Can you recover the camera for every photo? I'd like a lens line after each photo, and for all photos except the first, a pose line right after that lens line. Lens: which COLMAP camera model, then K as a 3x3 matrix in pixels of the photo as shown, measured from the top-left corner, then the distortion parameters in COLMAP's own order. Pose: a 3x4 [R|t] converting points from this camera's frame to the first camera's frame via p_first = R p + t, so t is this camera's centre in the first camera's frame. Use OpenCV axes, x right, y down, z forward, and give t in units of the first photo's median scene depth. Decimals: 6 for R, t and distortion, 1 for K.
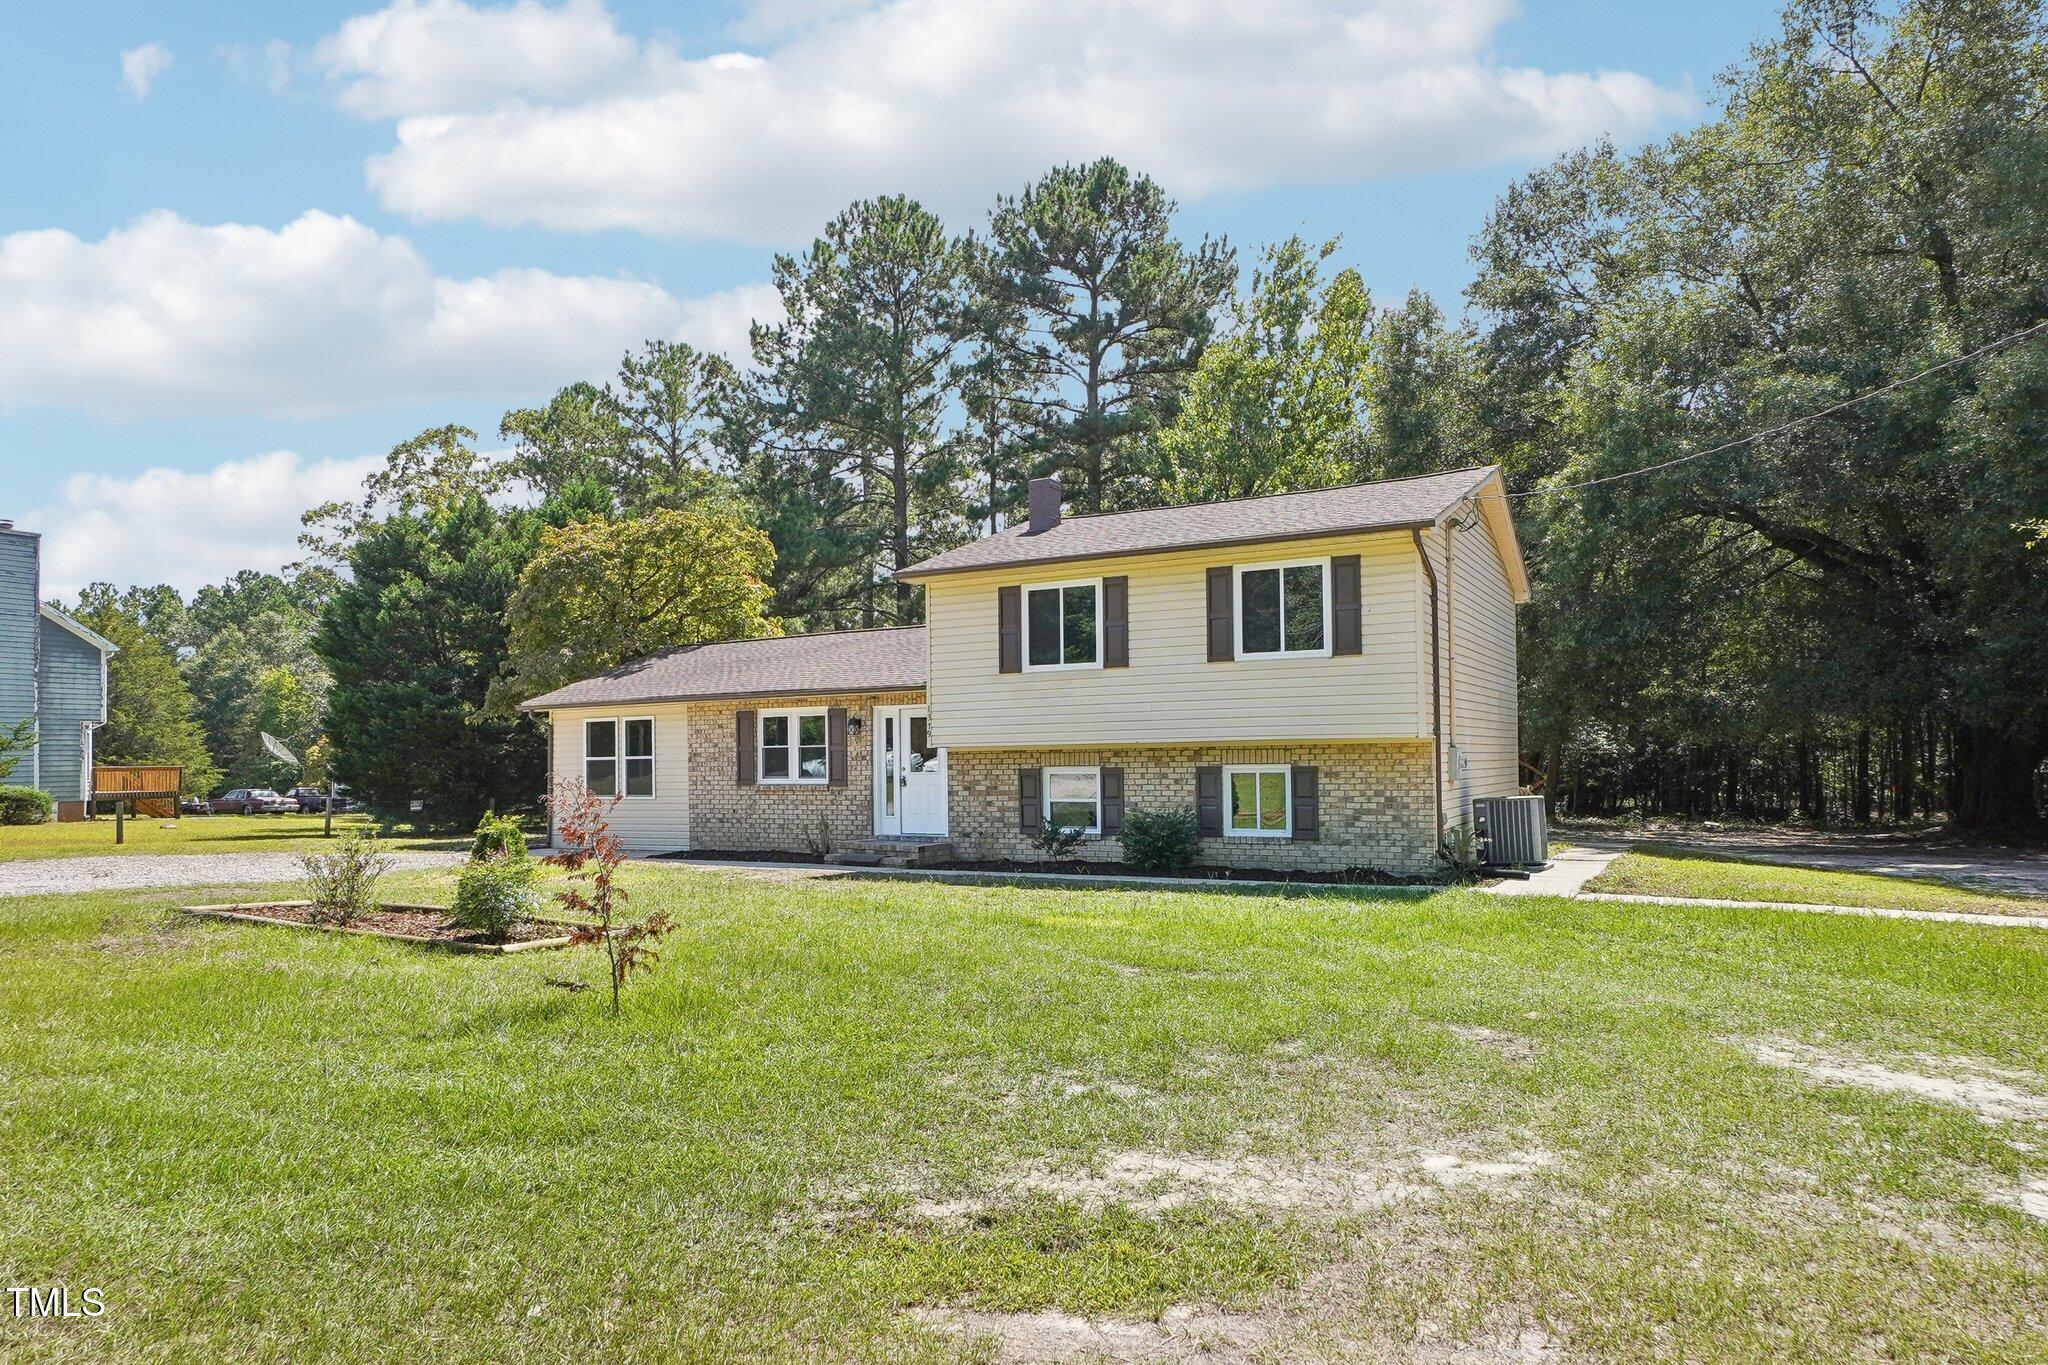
lens RADIAL K [[1252.8, 0, 1025.9], [0, 1252.8, 716.8], [0, 0, 1]] dist [-0.000945, 0.000073]
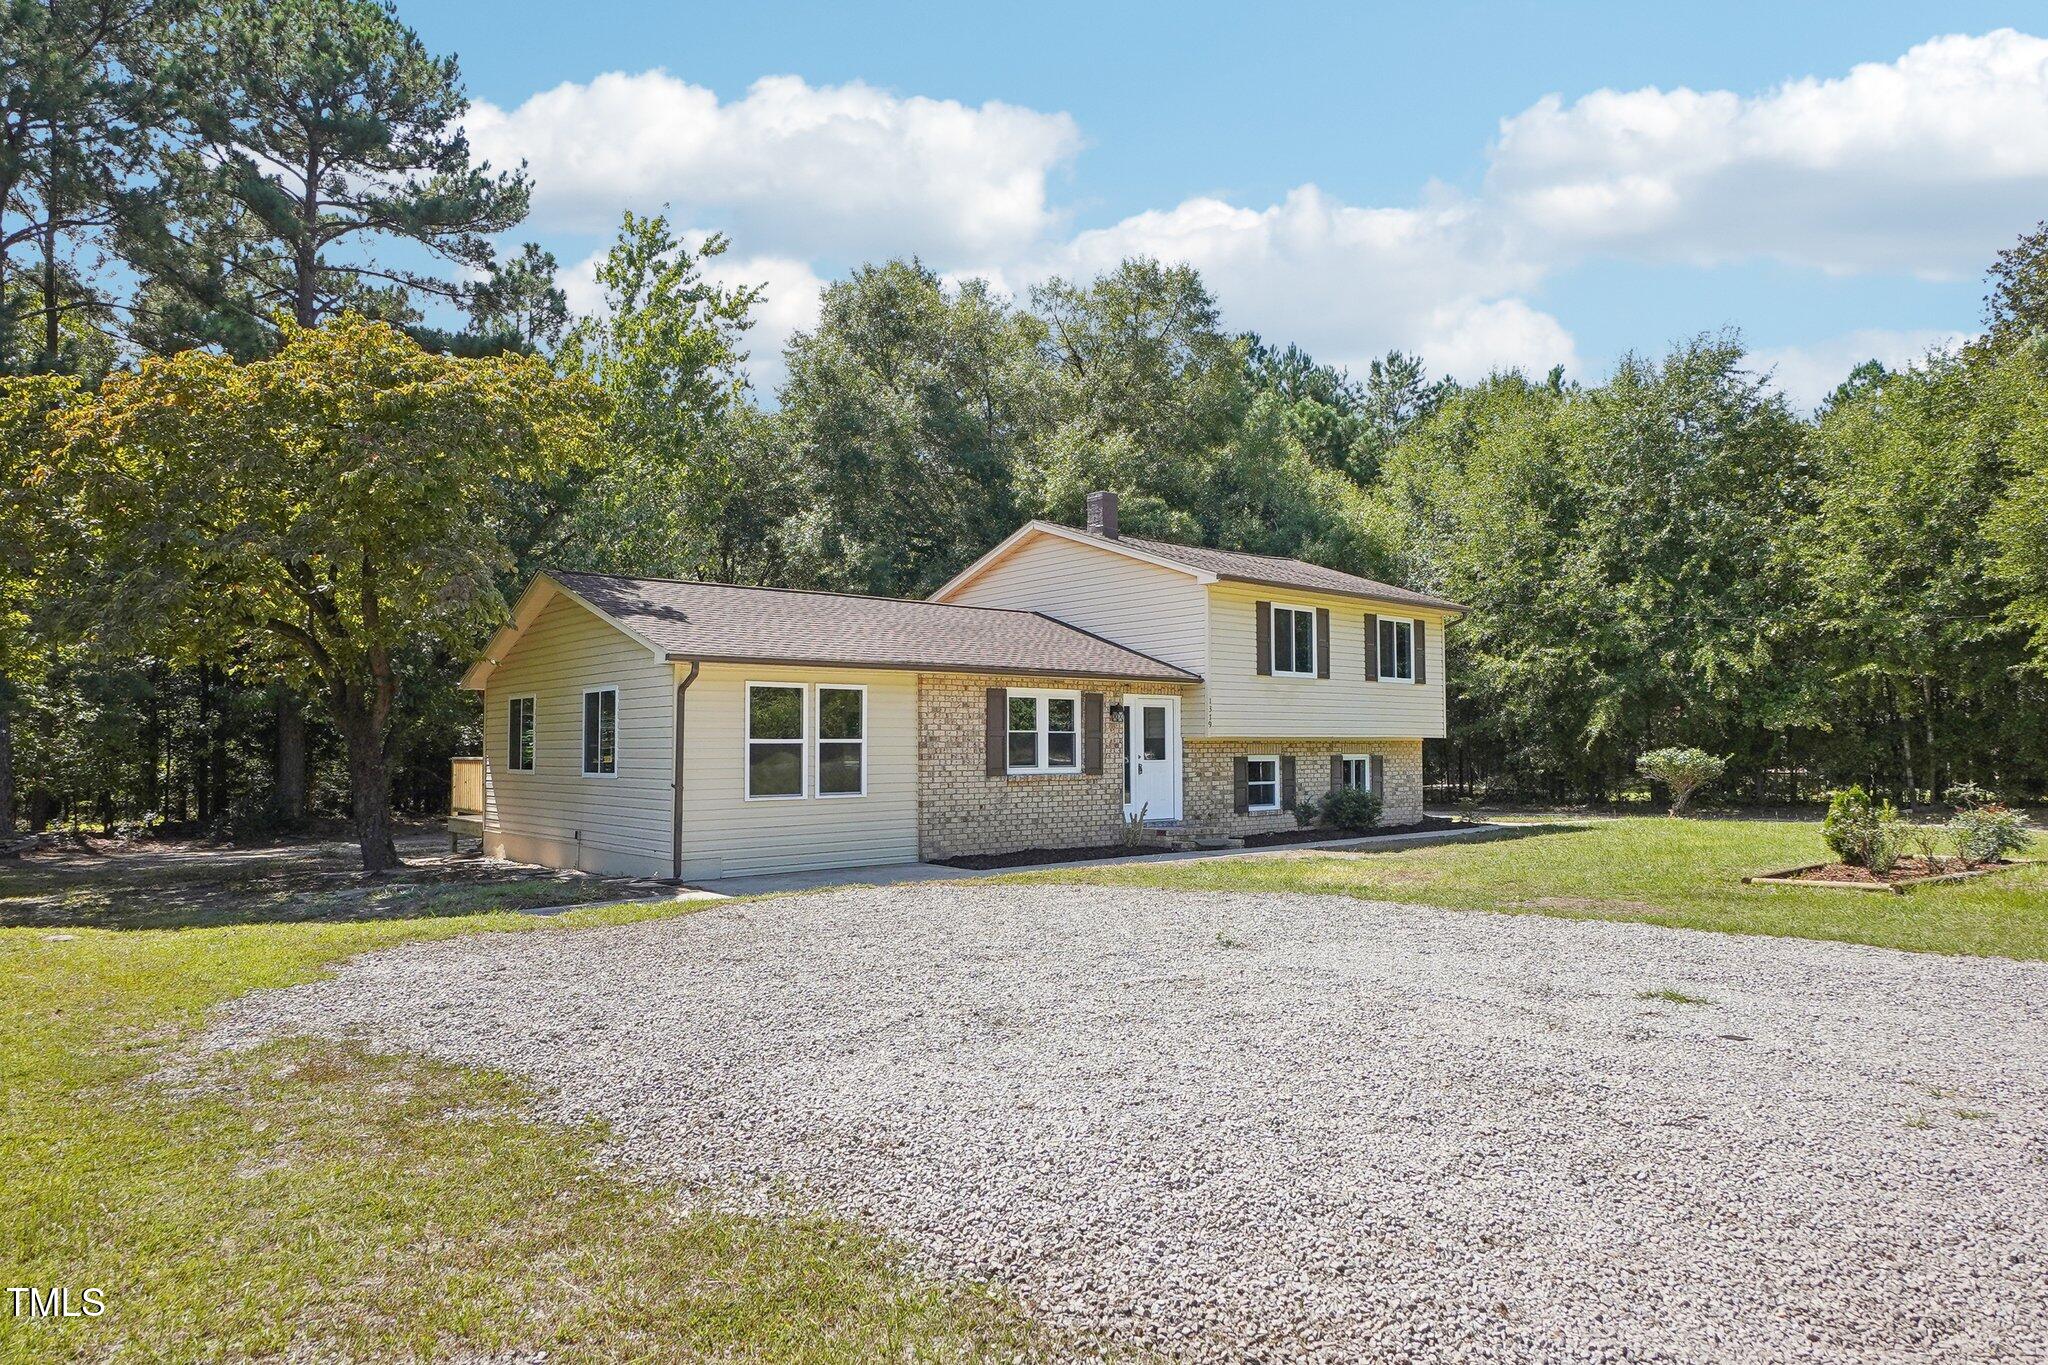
lens RADIAL K [[1252.8, 0, 1025.9], [0, 1252.8, 716.8], [0, 0, 1]] dist [-0.000945, 0.000073]
pose [[0.338865, 0.026771, 0.940454, -1.132621], [-0.044838, 0.998919, -0.012279, 0.026770], [-0.939766, -0.038008, 0.339699, 0.772311]]
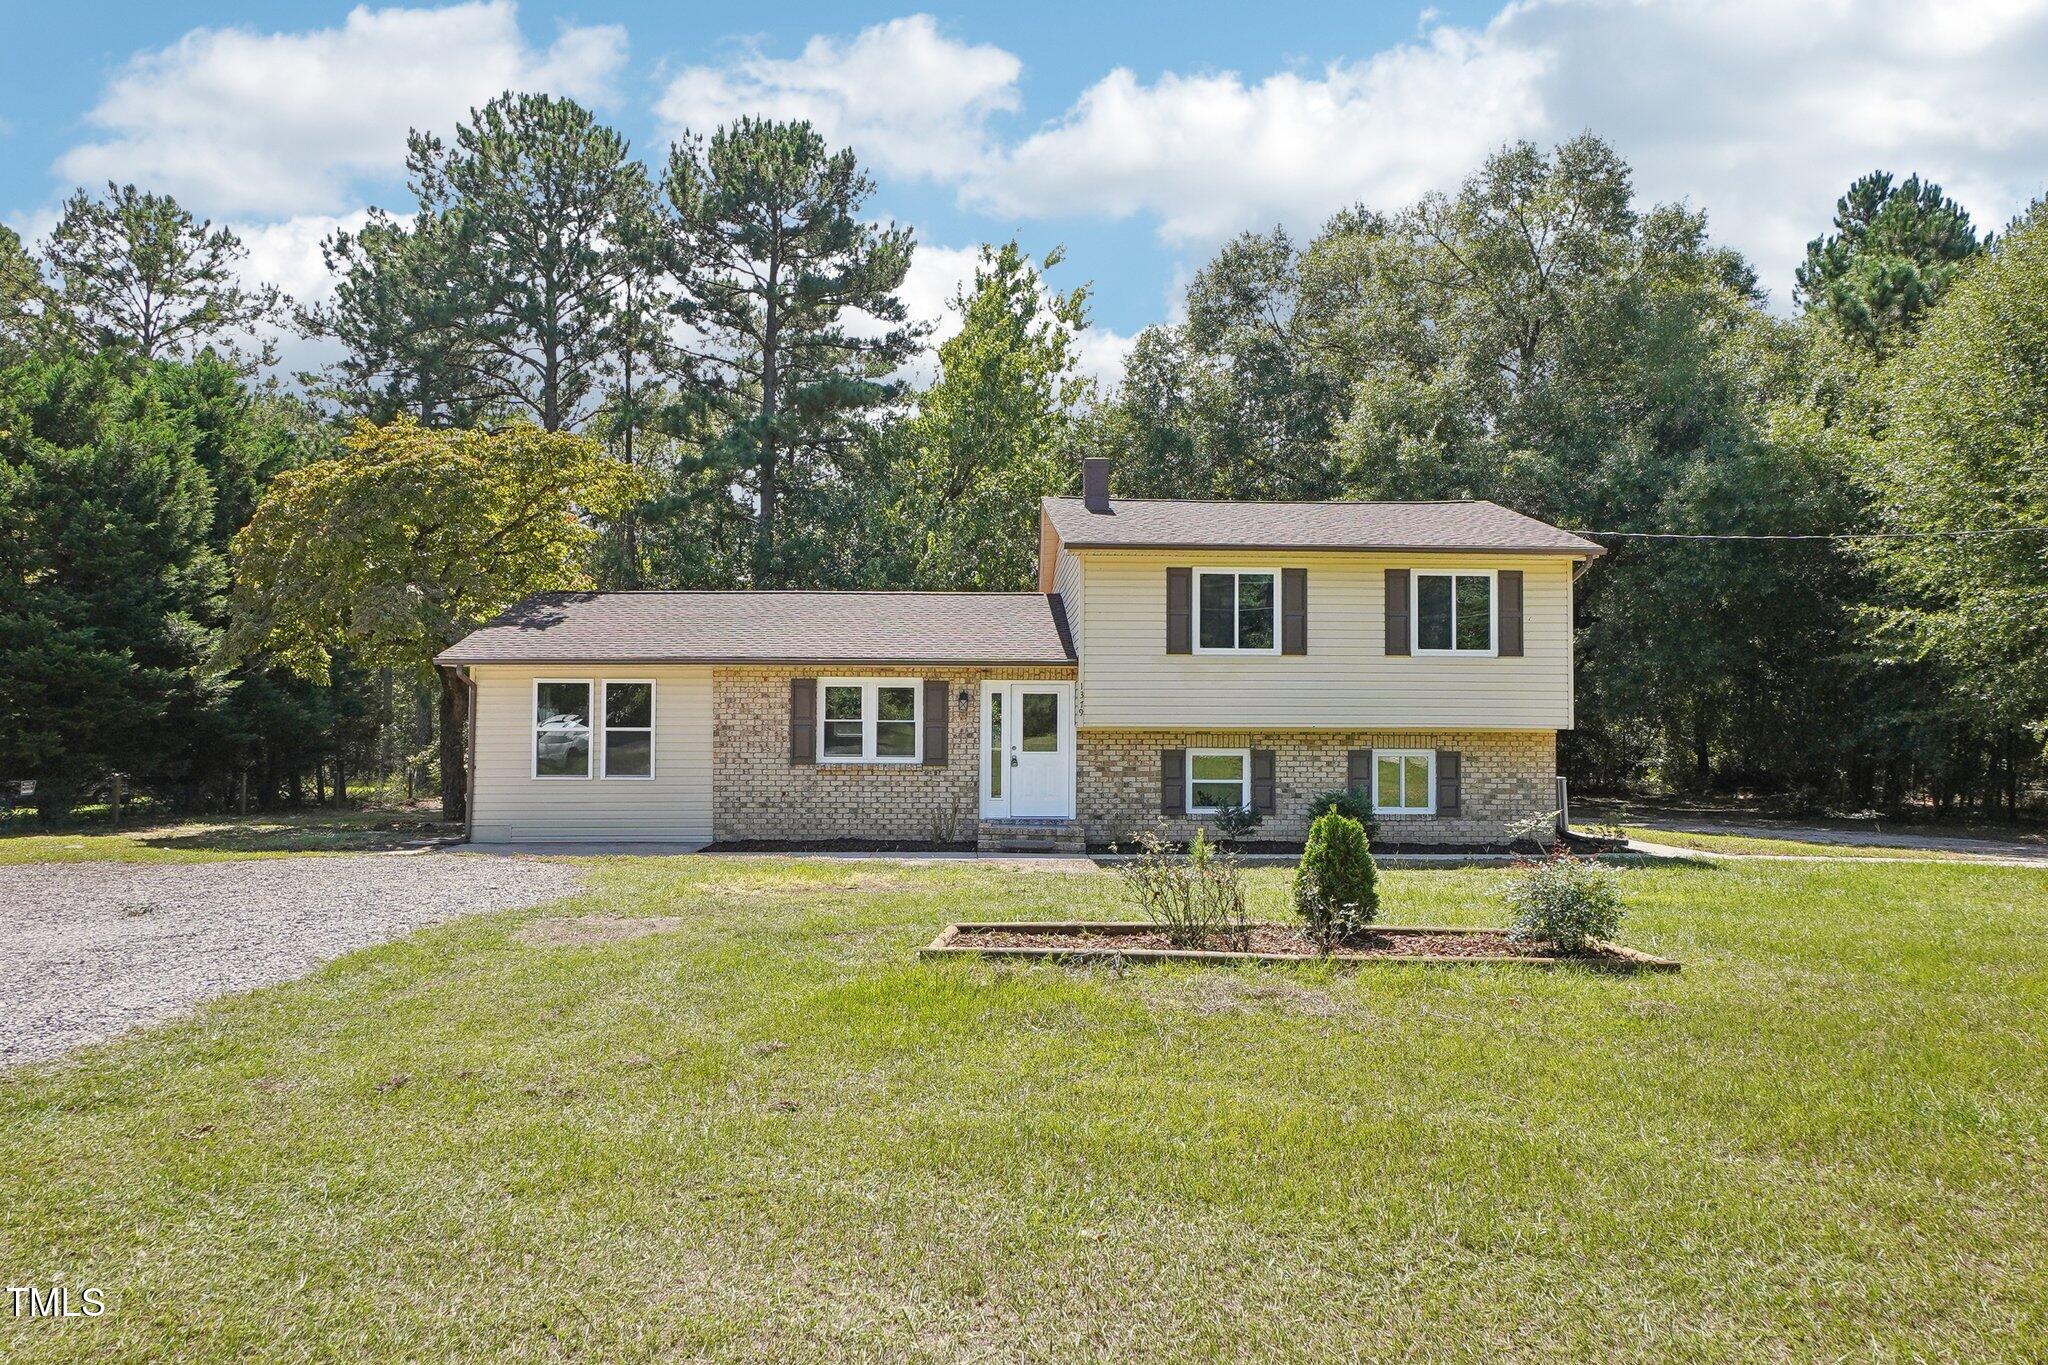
lens RADIAL K [[1096.3, 0, 1024.0], [0, 1096.3, 682.5], [0, 0, 1]] dist [-0.001053, -0.000051]
pose [[0.860187, 0.045102, 0.507980, -0.535266], [-0.033984, 0.998937, -0.031145, 0.018347], [-0.508845, 0.009528, 0.860806, 0.294942]]
